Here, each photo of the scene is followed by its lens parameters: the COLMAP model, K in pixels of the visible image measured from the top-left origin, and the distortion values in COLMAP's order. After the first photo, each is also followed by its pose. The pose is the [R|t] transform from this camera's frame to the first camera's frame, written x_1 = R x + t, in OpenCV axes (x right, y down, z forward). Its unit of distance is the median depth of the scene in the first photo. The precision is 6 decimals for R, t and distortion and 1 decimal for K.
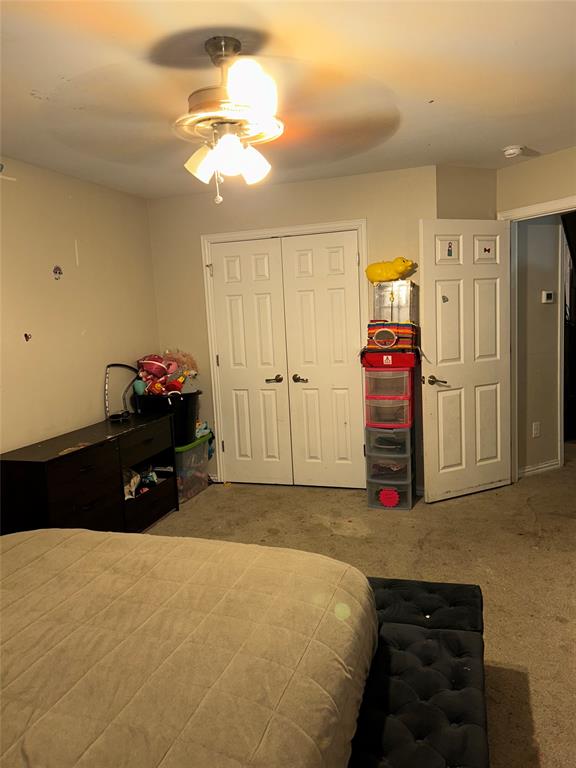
lens RADIAL K [[577.5, 0, 301.9], [0, 577.5, 399.7], [0, 0, 1]] dist [0.010627, -0.038982]
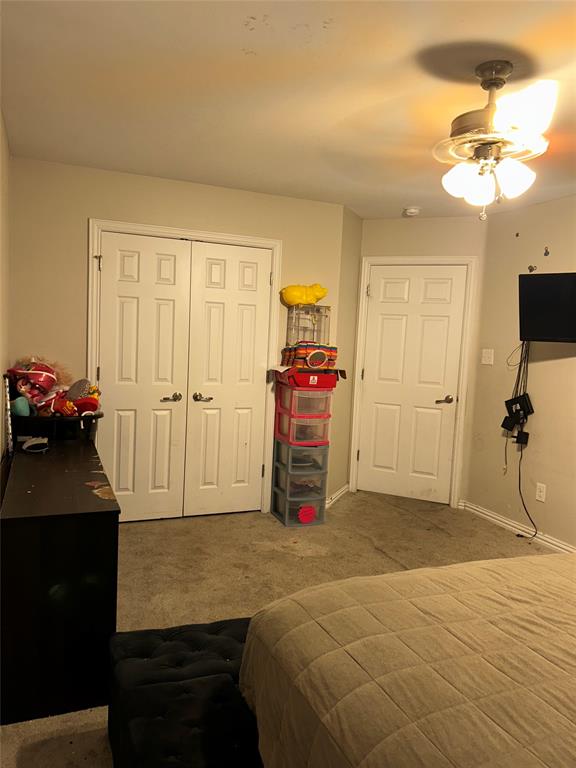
lens RADIAL K [[577.5, 0, 312.9], [0, 577.5, 398.0], [0, 0, 1]] dist [0.010627, -0.038982]
pose [[0.747430, 0.011485, 0.664241, -0.490175], [0.015863, 0.999257, -0.035128, -0.000507], [-0.664151, 0.036793, 0.746692, 0.208594]]
